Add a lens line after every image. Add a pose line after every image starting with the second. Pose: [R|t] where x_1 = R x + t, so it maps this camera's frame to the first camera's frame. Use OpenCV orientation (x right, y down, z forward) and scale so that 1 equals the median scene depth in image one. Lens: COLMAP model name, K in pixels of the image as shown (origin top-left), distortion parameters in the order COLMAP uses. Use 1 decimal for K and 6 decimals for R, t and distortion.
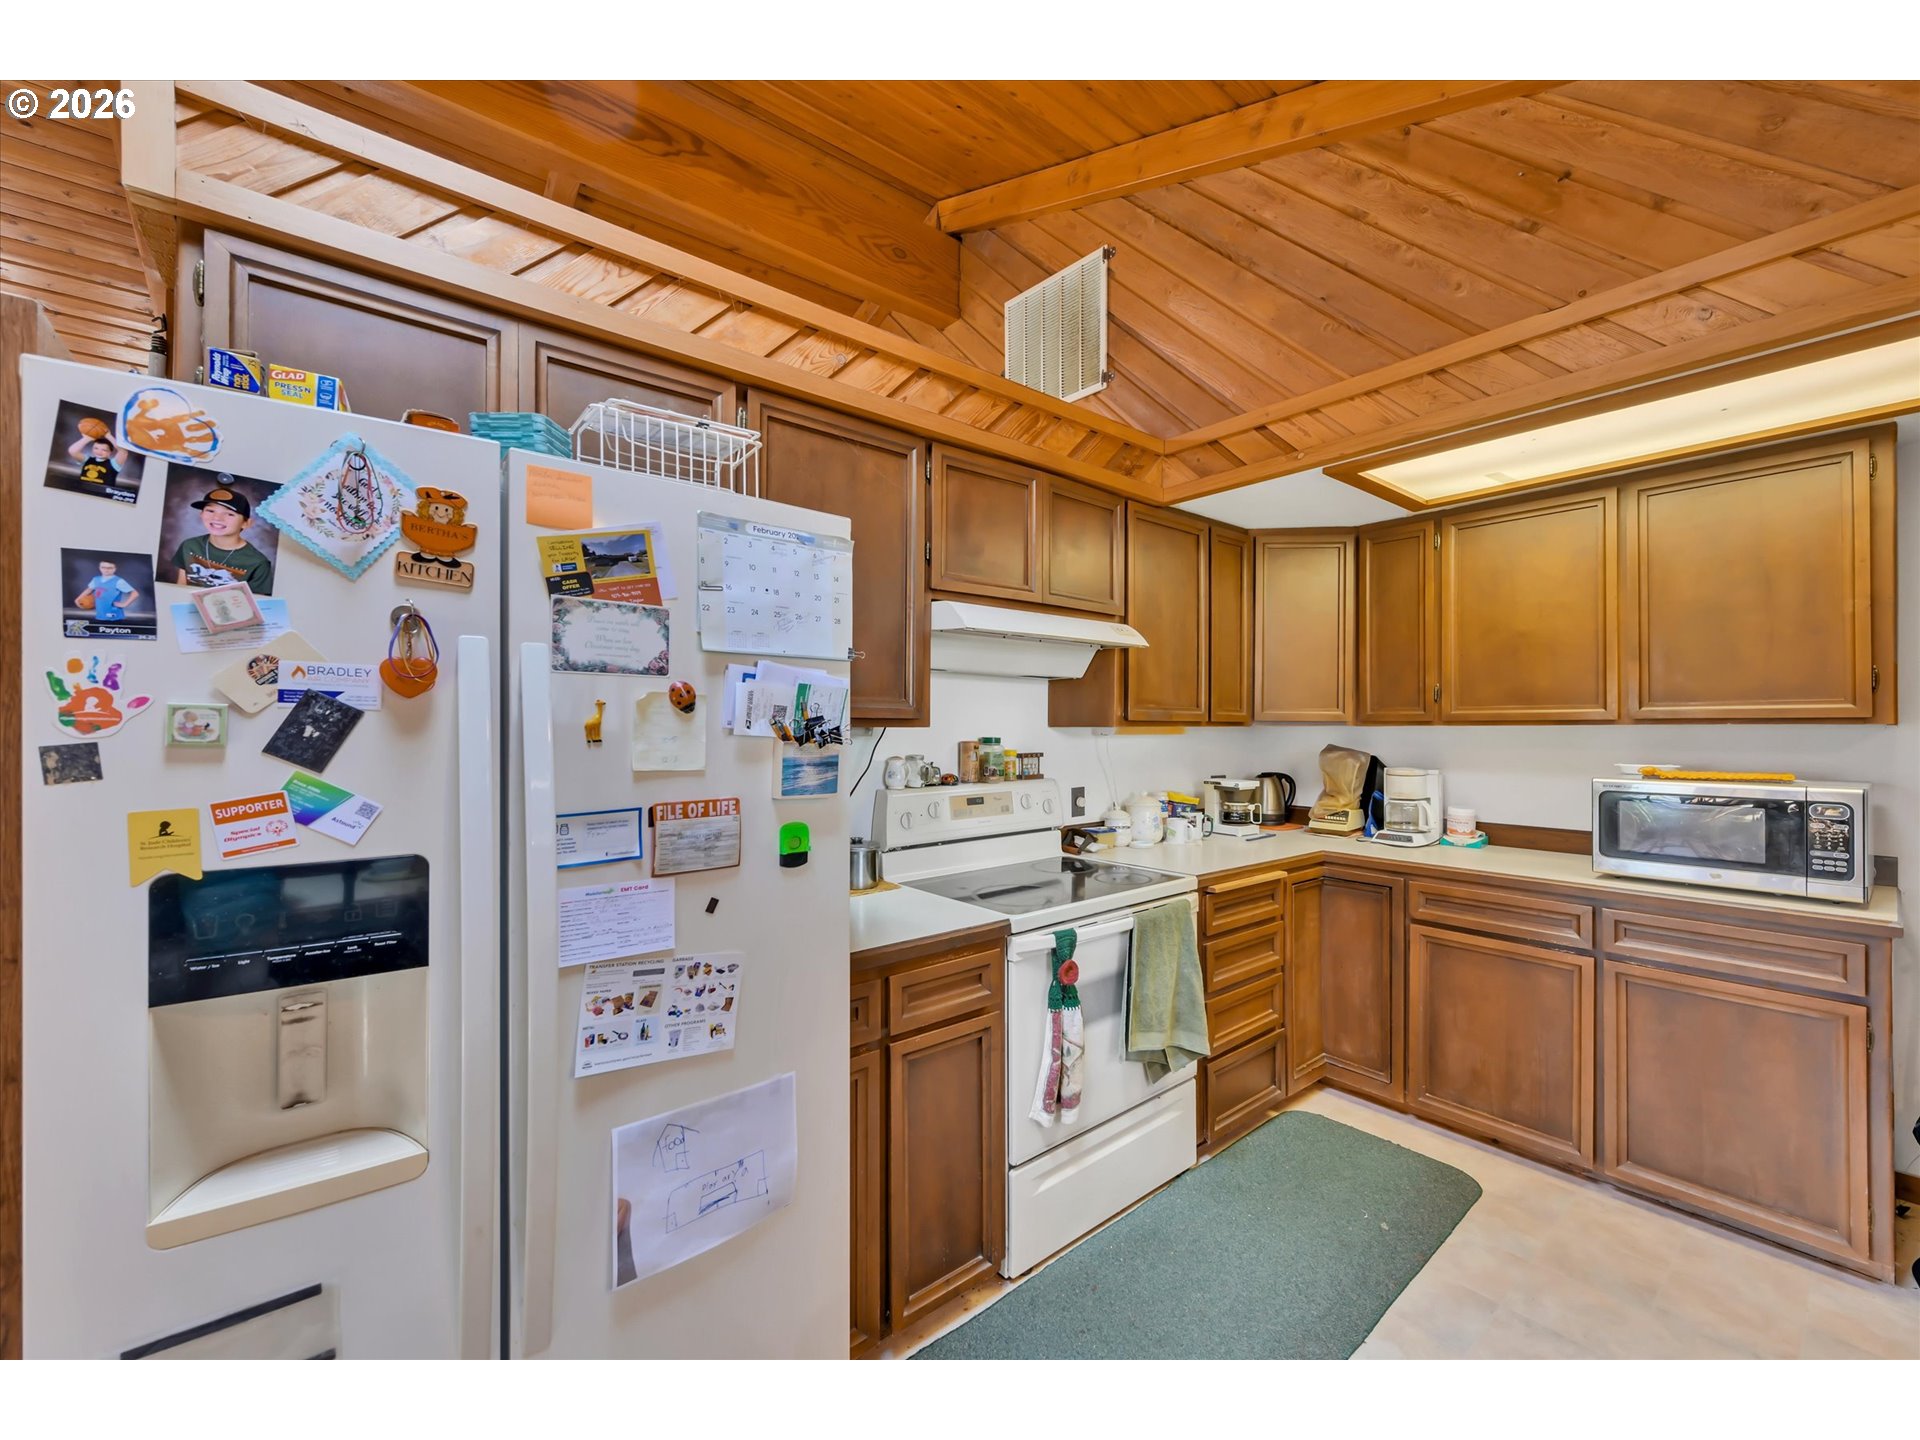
lens RADIAL K [[765.5, 0, 942.2], [0, 765.5, 723.8], [0, 0, 1]] dist [-0.000979, 0.000488]
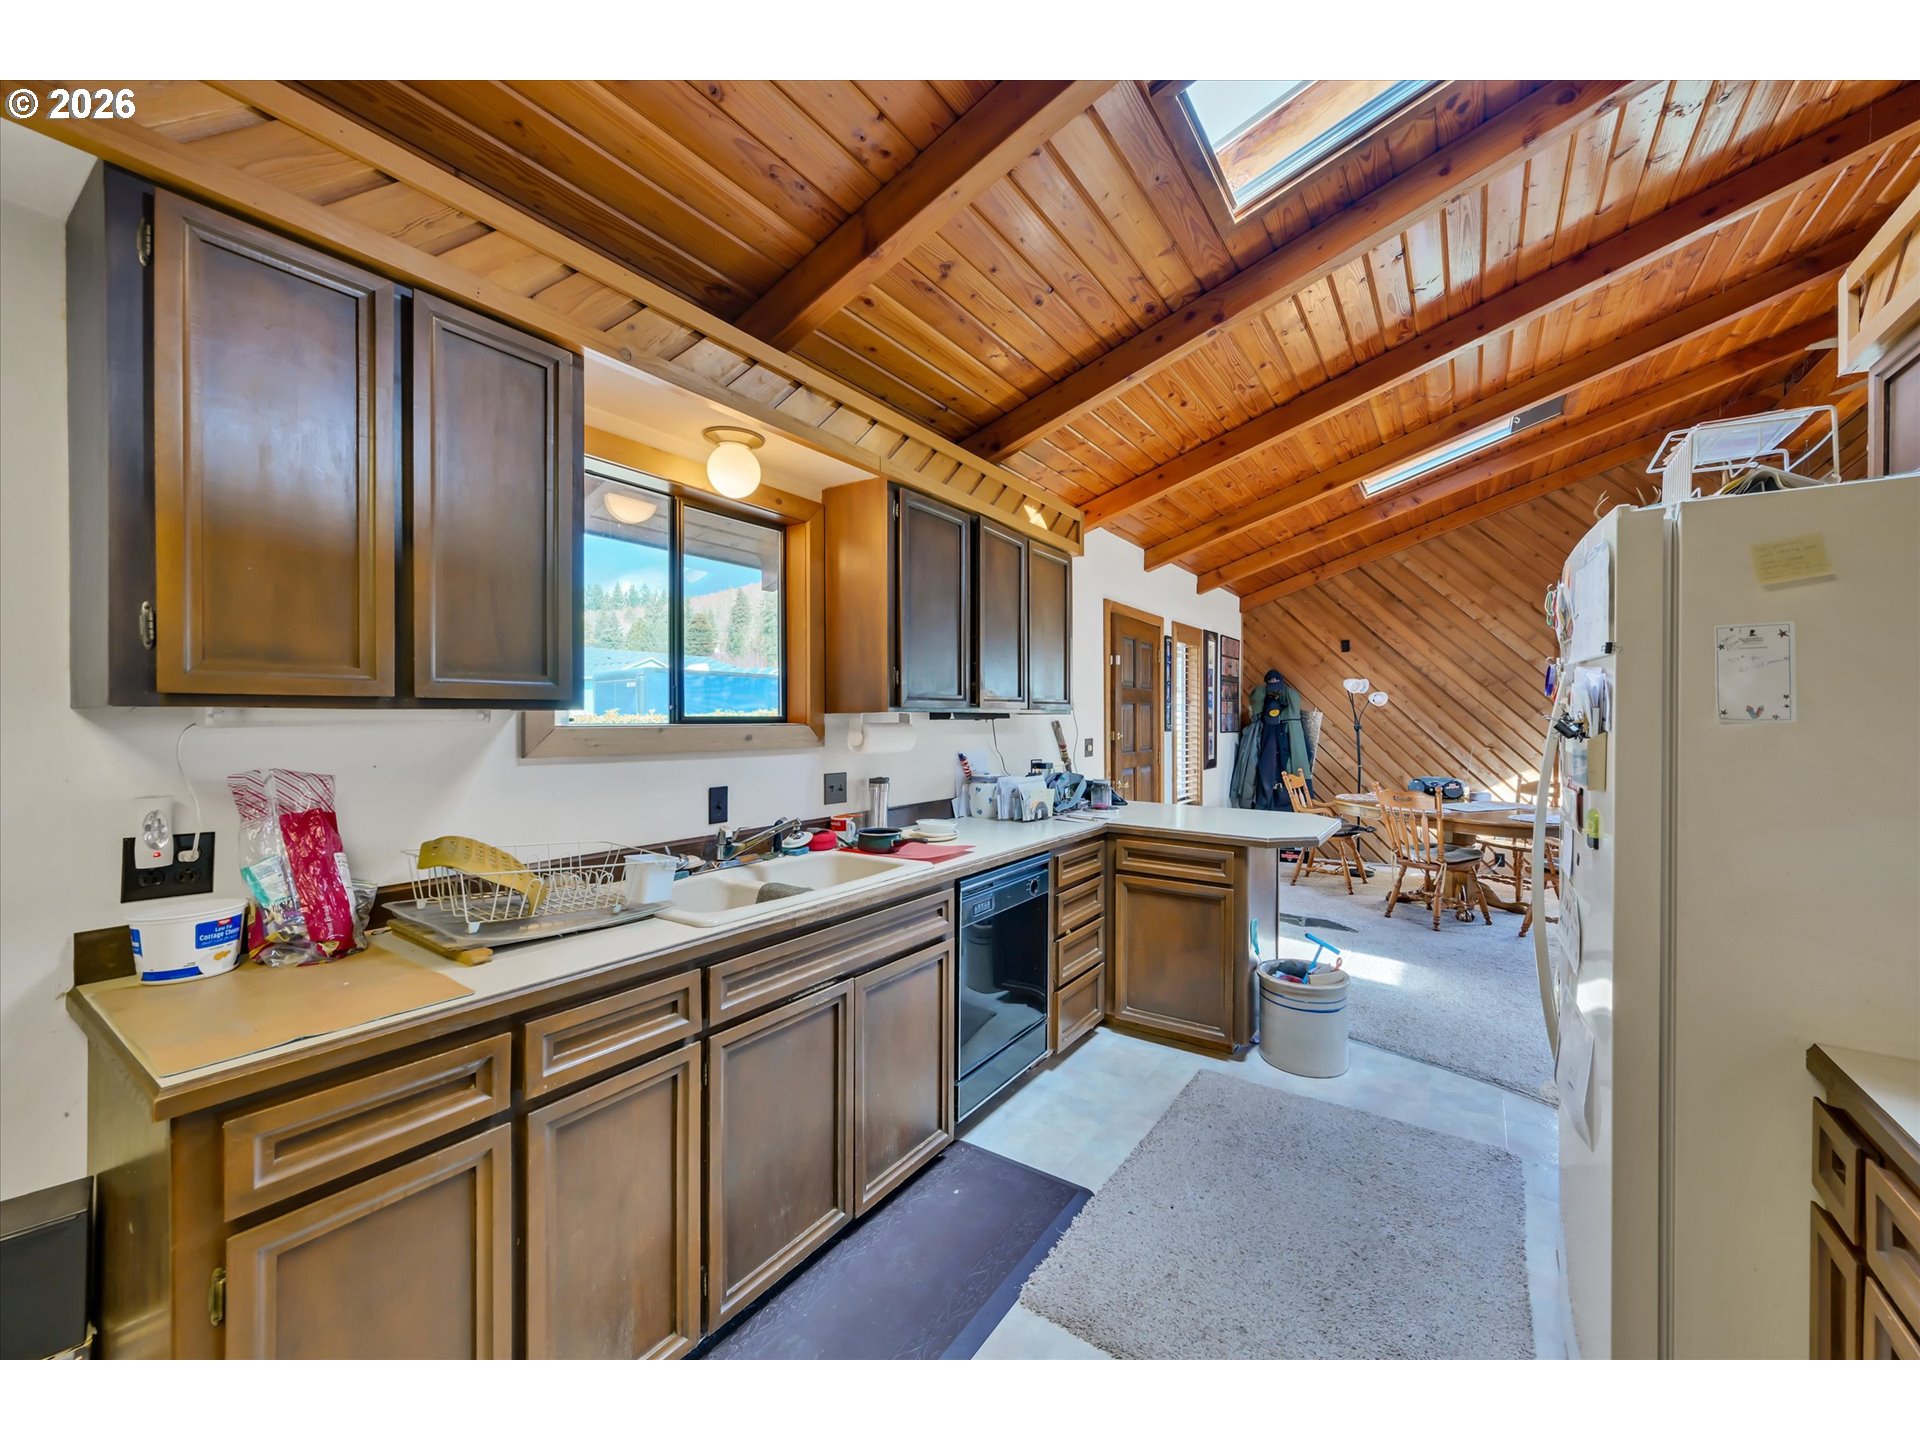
lens RADIAL K [[796.6, 0, 956.0], [0, 796.6, 719.2], [0, 0, 1]] dist [0.009040, -0.000217]
pose [[-0.952863, -0.004601, -0.303366, 0.549604], [-0.007096, 0.999949, 0.007121, -0.001029], [0.303318, 0.008938, -0.952848, 0.969150]]
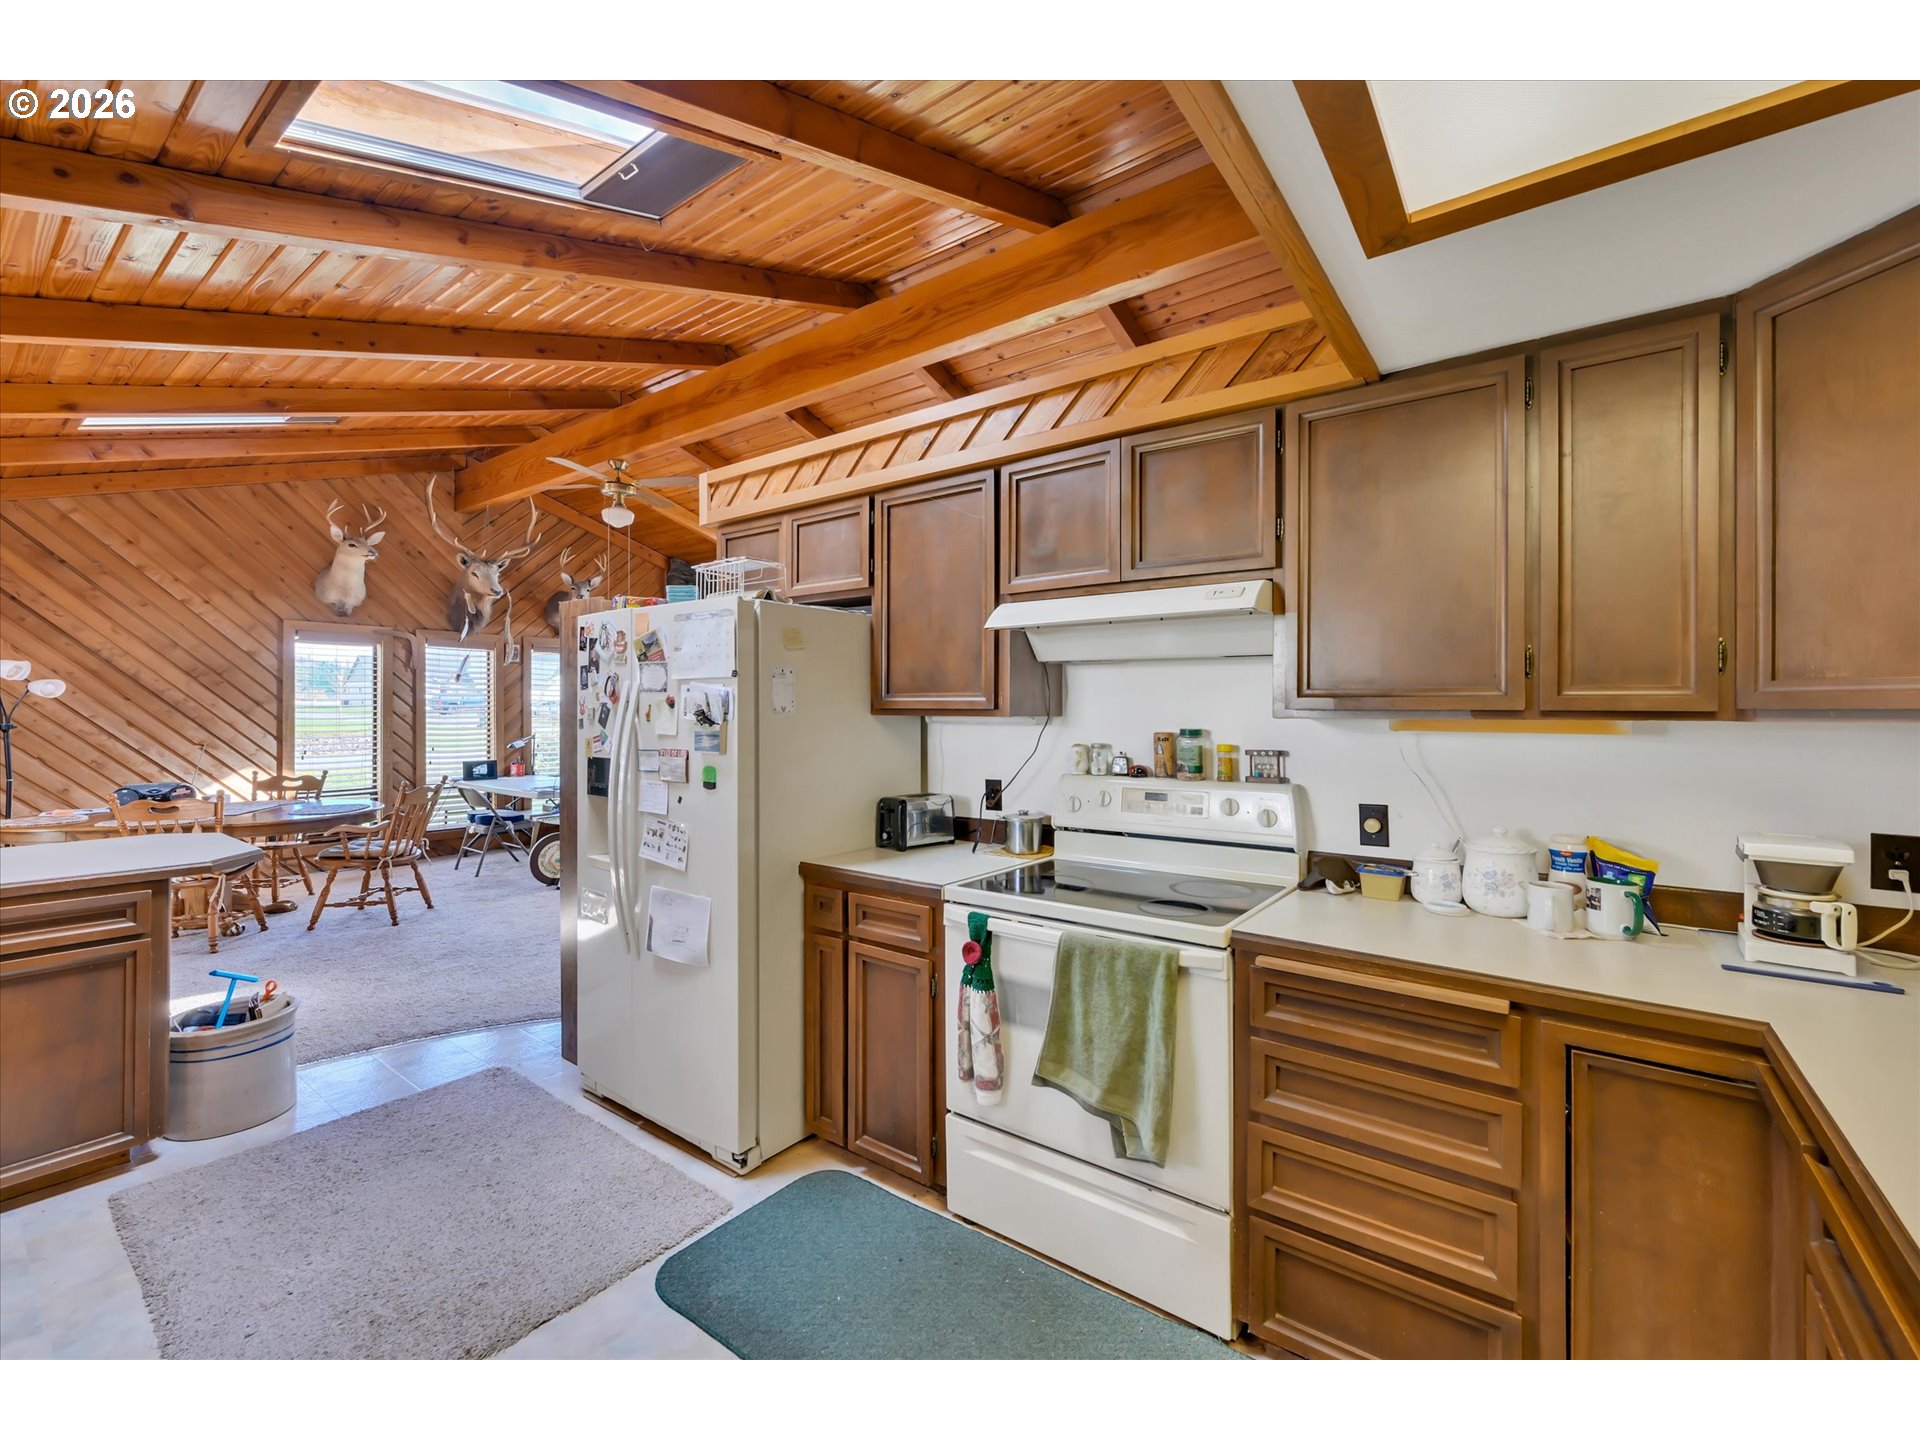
lens RADIAL K [[765.5, 0, 1017.7], [0, 765.5, 701.6], [0, 0, 1]] dist [-0.000979, 0.000488]
pose [[0.290789, -0.011318, -0.956720, 0.970956], [-0.000411, 0.999928, -0.011954, -0.003874], [0.956787, 0.003869, 0.290764, 0.623026]]
